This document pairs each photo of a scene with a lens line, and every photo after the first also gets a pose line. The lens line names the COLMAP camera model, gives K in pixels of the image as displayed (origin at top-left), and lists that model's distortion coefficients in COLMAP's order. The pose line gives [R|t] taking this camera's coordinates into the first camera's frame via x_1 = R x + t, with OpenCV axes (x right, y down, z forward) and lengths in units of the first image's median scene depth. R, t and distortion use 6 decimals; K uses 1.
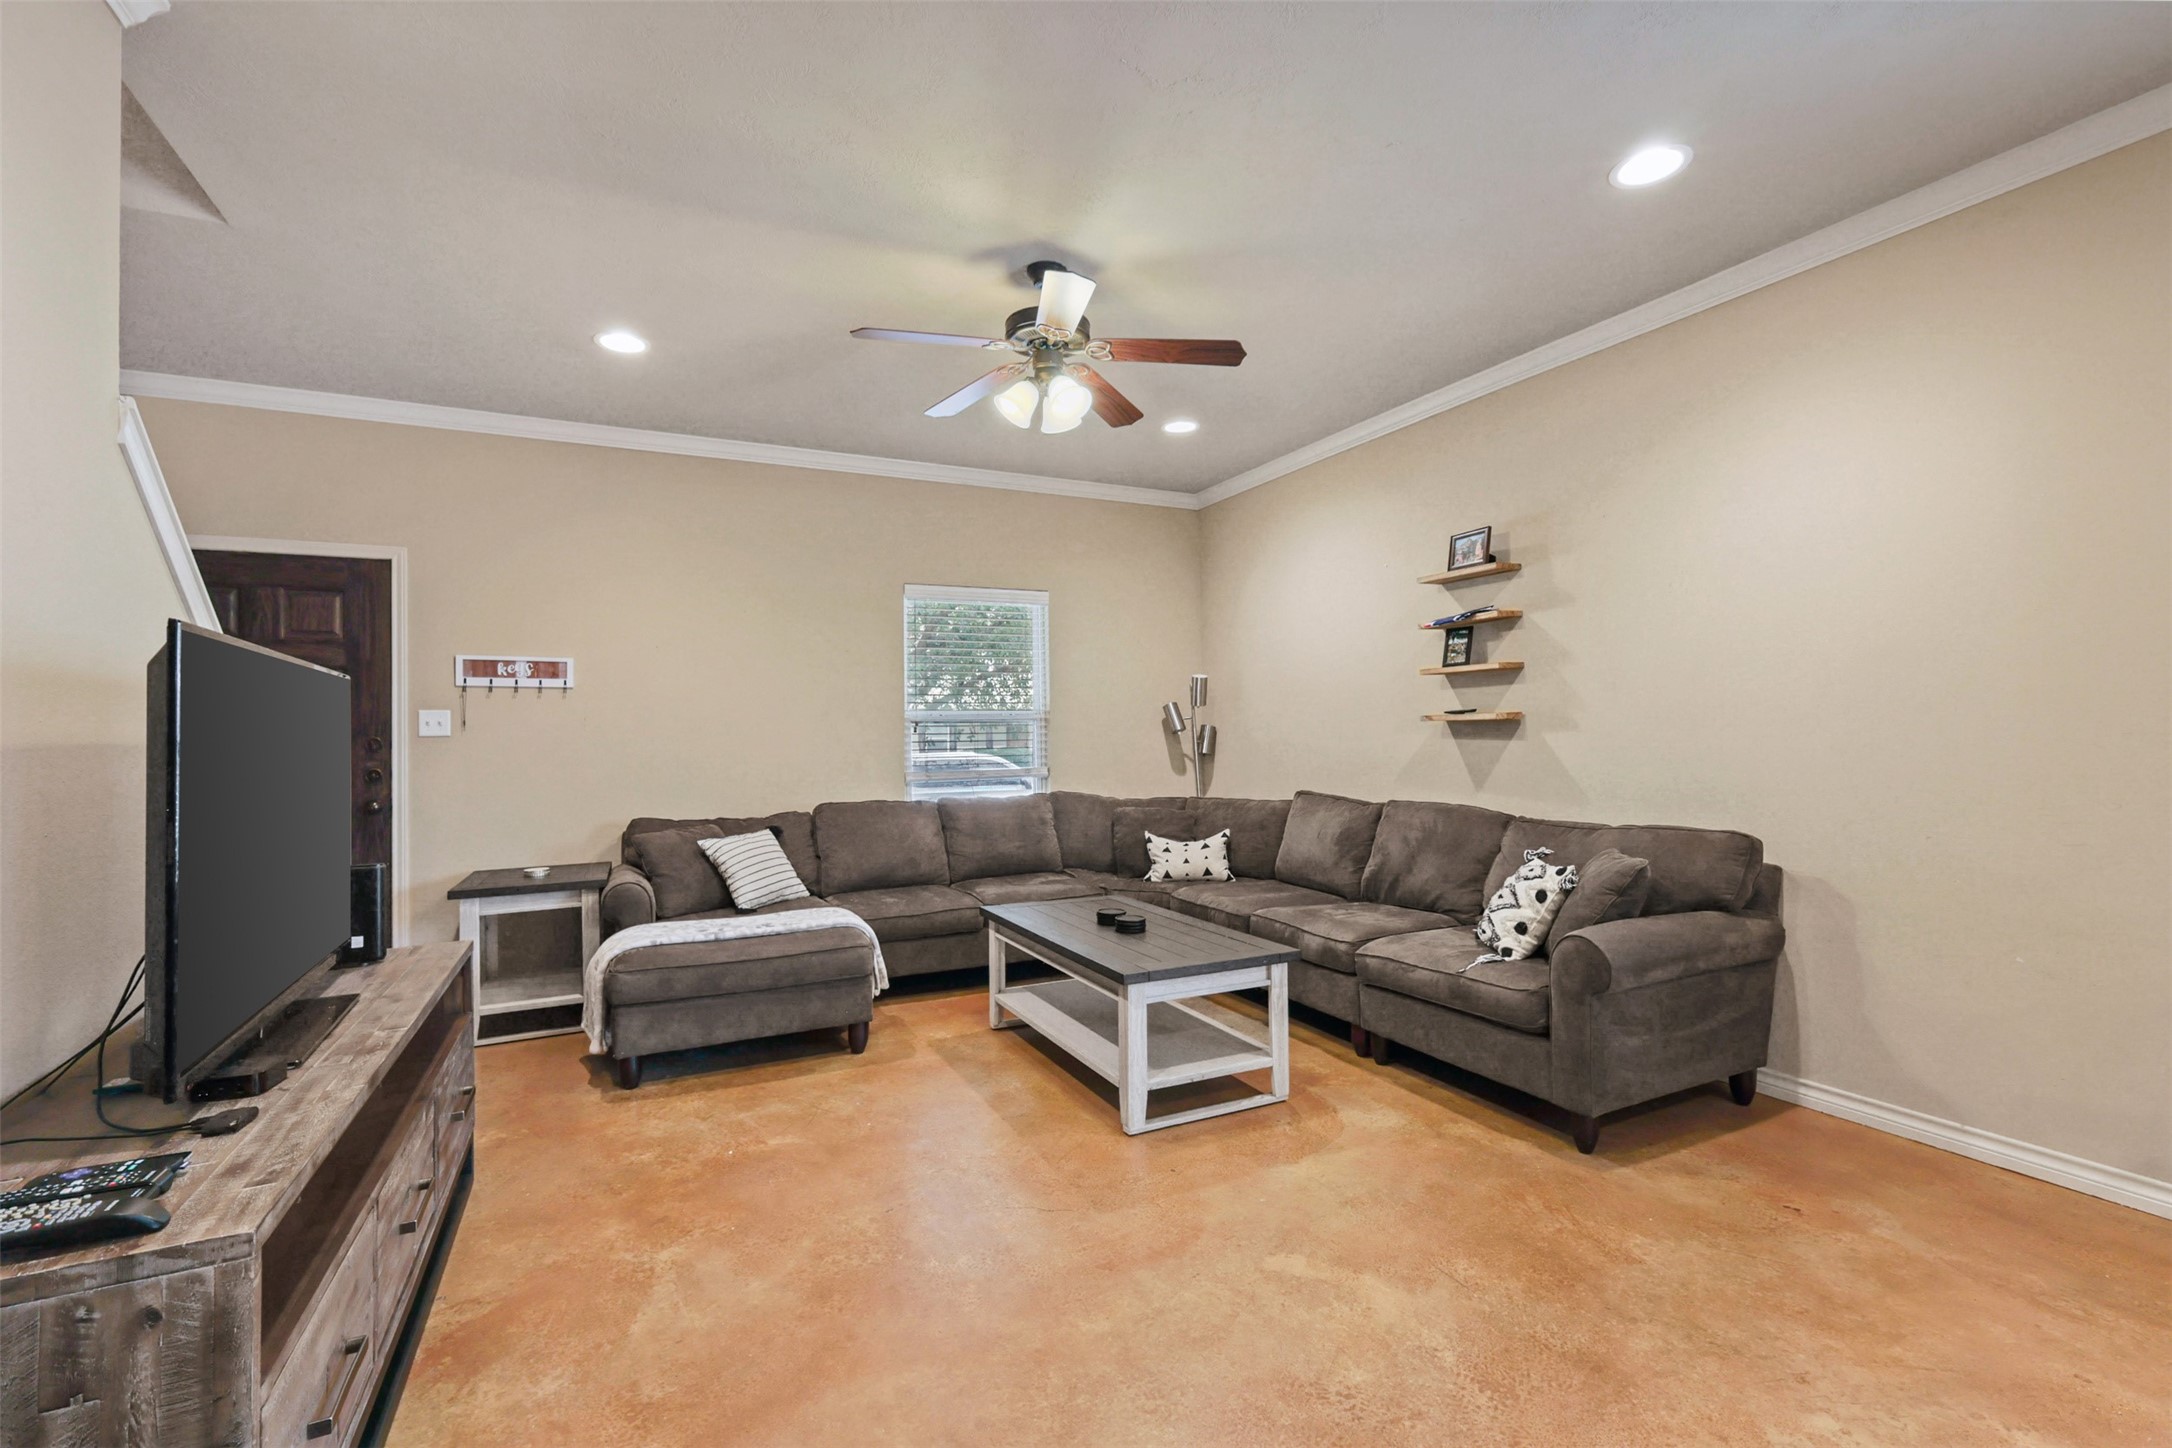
lens RADIAL K [[924.8, 0, 1163.7], [0, 924.8, 723.3], [0, 0, 1]] dist [0.002570, 0.000205]
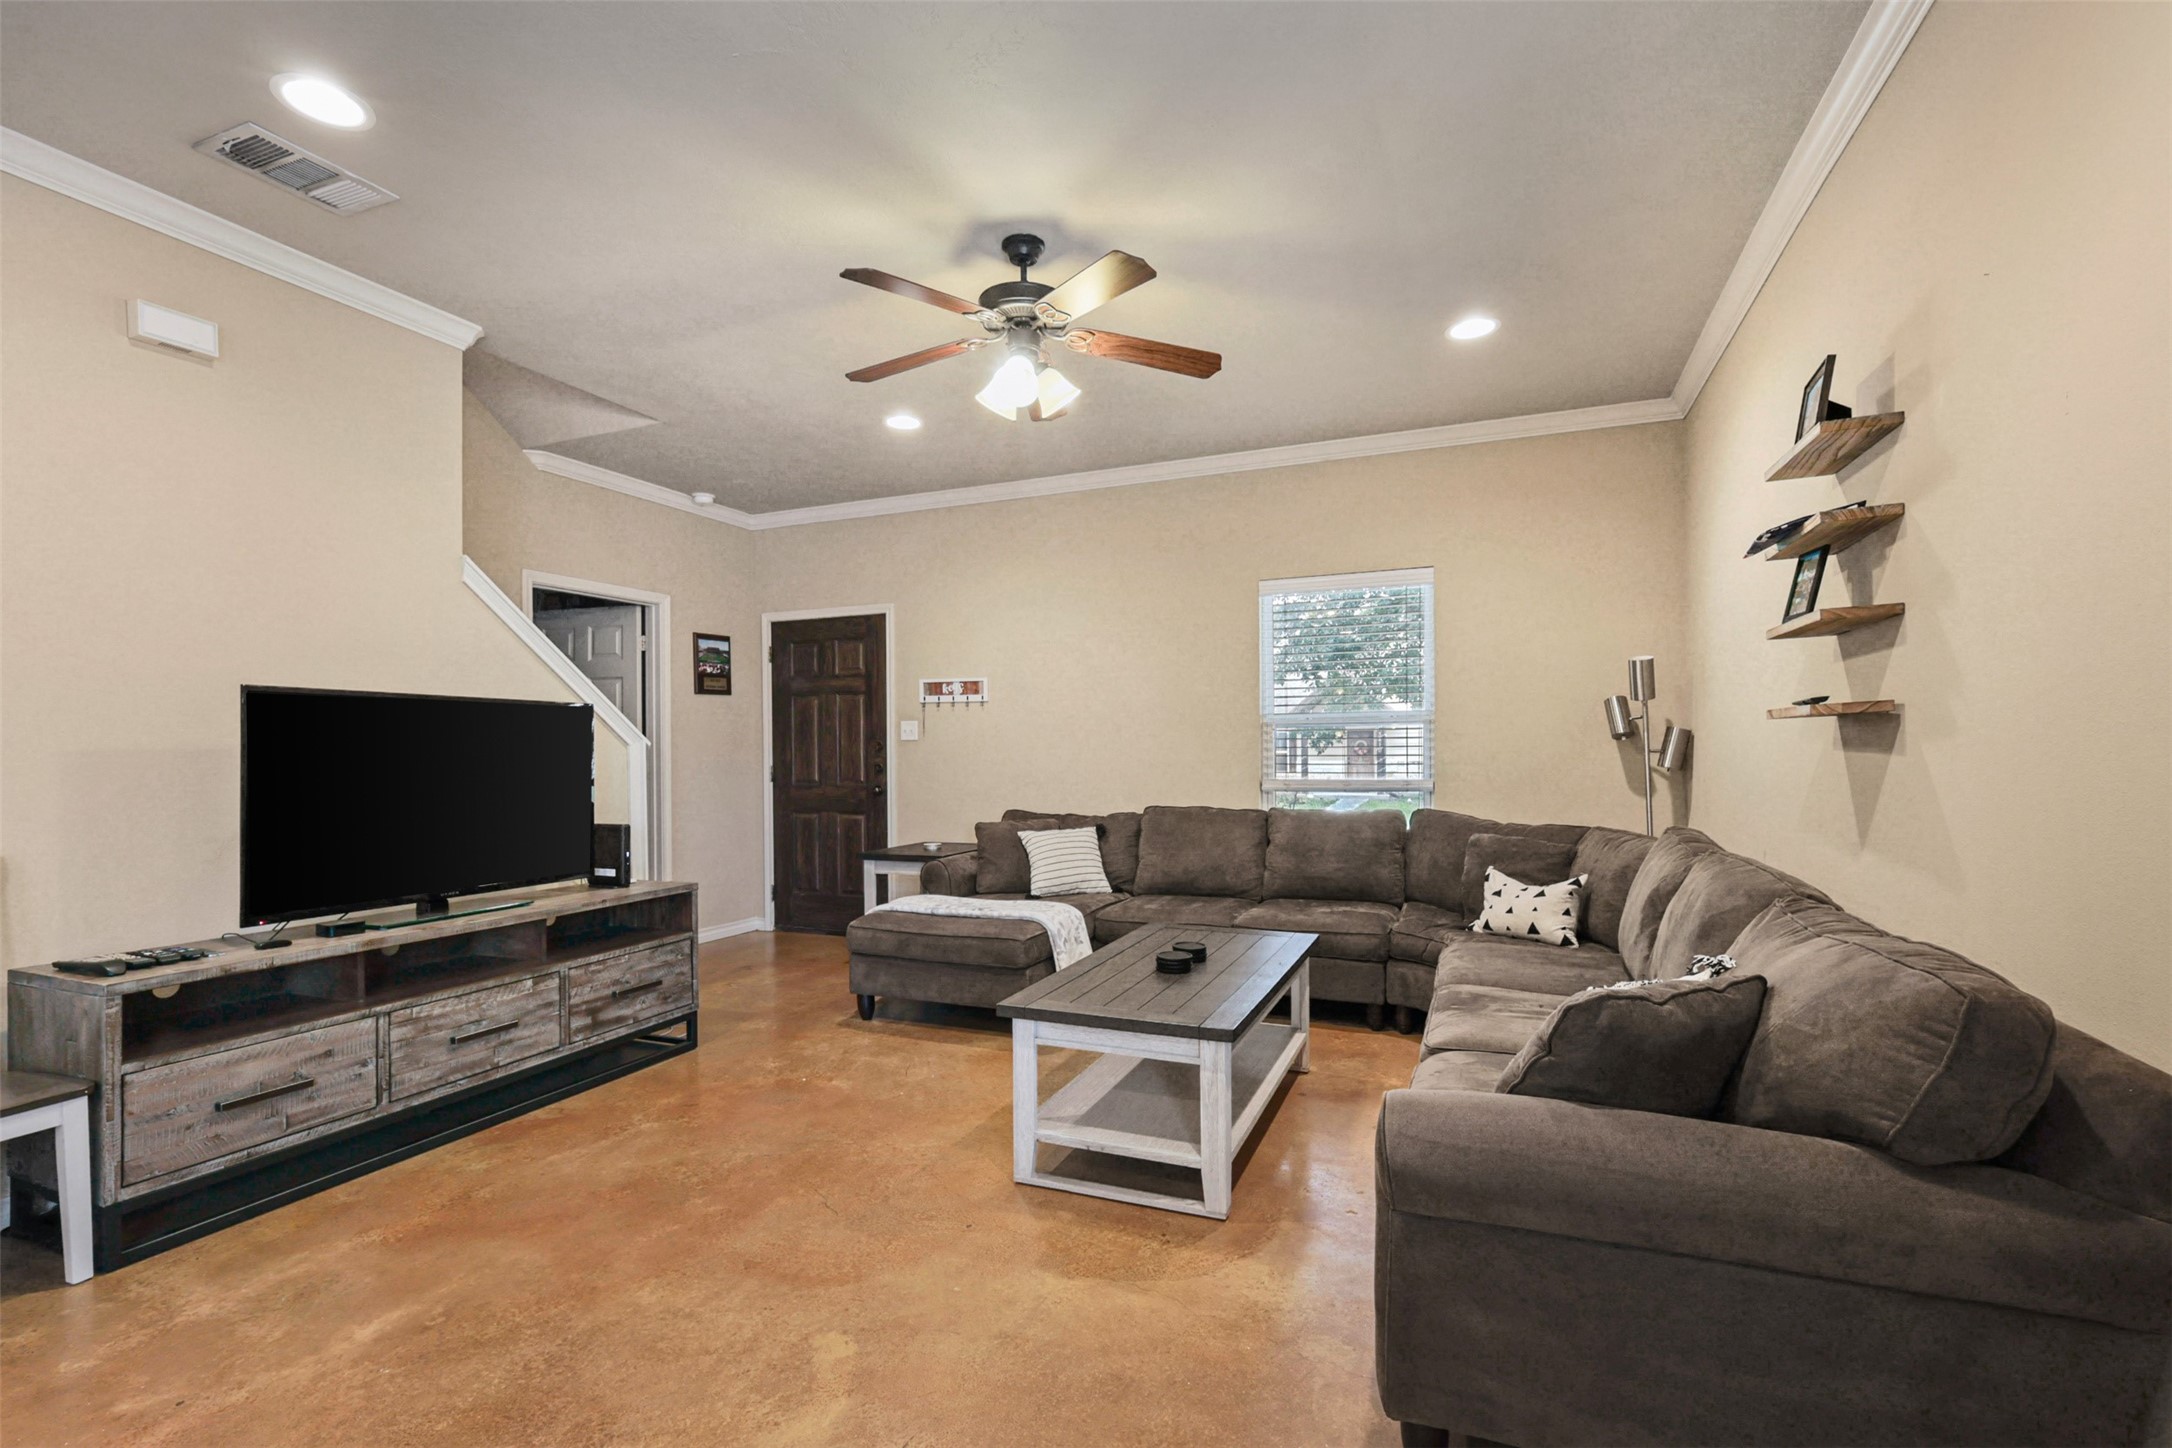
lens RADIAL K [[965.4, 0, 1094.8], [0, 965.4, 754.8], [0, 0, 1]] dist [0.001777, 0.000165]
pose [[0.653945, 0.014352, -0.756406, 0.461820], [0.008791, 0.999608, 0.026567, -0.000126], [0.756491, -0.024023, 0.653563, 0.283406]]
